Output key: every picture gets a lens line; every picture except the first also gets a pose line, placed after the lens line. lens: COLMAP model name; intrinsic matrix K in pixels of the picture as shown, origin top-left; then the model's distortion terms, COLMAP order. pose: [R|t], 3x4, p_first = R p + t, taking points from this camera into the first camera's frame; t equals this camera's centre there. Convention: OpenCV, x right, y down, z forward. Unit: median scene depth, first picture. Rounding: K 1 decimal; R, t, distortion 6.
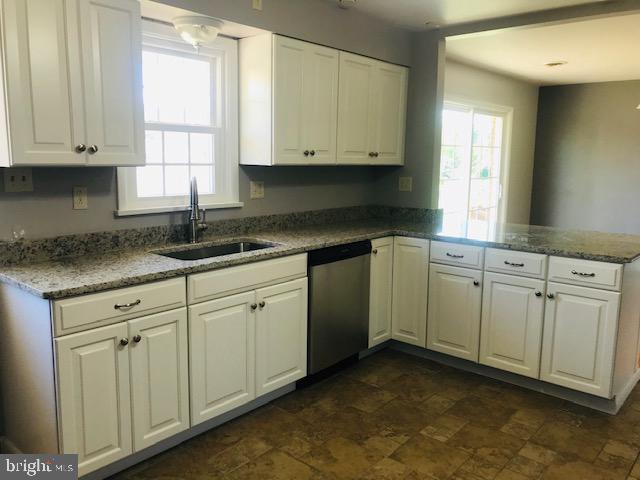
lens RADIAL K [[529.7, 0, 318.0], [0, 529.7, 238.8], [0, 0, 1]] dist [0.041190, -0.054404]
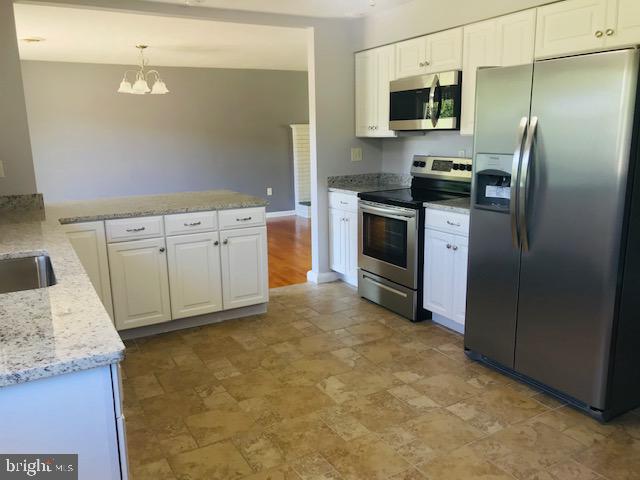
lens RADIAL K [[529.7, 0, 317.8], [0, 529.7, 236.9], [0, 0, 1]] dist [0.041190, -0.054404]
pose [[0.329428, -0.201665, 0.922393, -0.664742], [0.167940, 0.973861, 0.152939, -0.061113], [-0.929125, 0.104524, 0.354685, 0.351287]]
